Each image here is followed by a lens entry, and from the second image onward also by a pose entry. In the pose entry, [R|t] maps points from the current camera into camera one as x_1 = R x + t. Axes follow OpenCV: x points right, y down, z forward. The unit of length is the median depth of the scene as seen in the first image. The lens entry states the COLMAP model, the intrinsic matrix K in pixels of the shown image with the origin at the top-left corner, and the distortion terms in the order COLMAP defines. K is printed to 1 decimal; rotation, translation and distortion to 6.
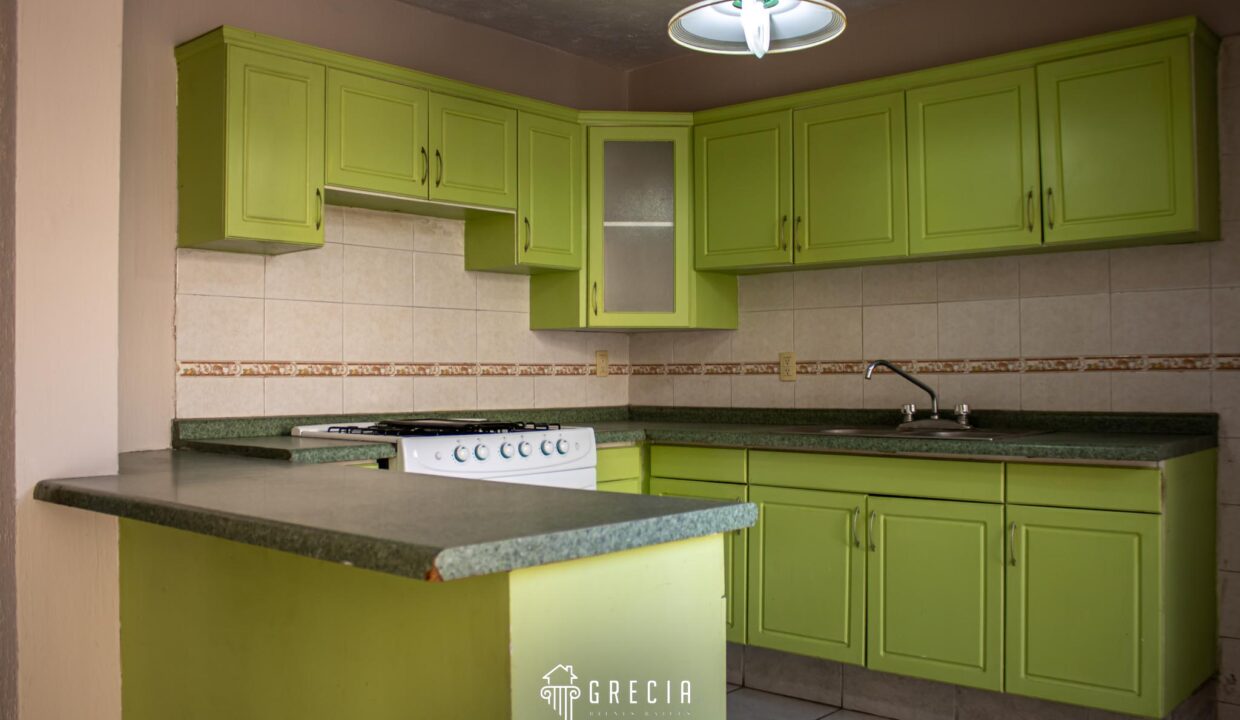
lens RADIAL K [[1091.2, 0, 620.0], [0, 1091.2, 360.0], [0, 0, 1]] dist [-0.070499, -0.000298]
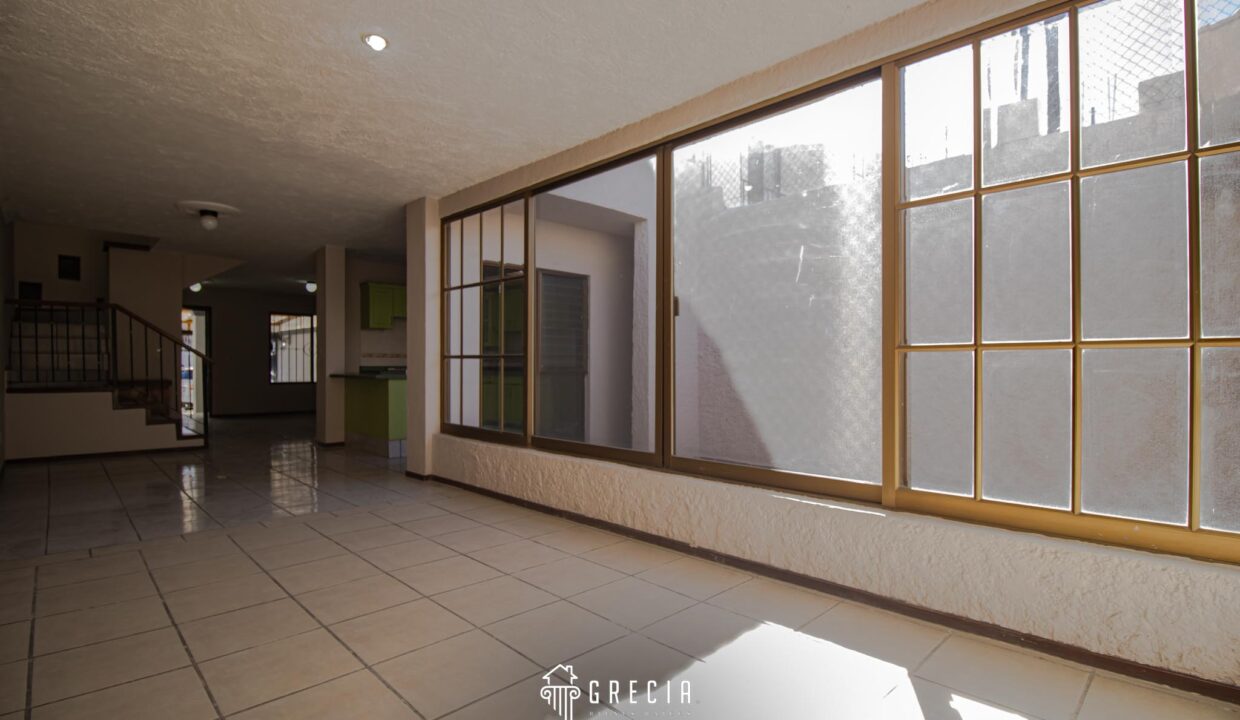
lens RADIAL K [[587.4, 0, 620.0], [0, 587.4, 360.0], [0, 0, 1]] dist [-0.000610, -0.000023]
pose [[0.998792, -0.003399, -0.049016, 0.822165], [0.003706, 0.999974, 0.006174, 0.016630], [0.048994, -0.006348, 0.998779, -1.461740]]
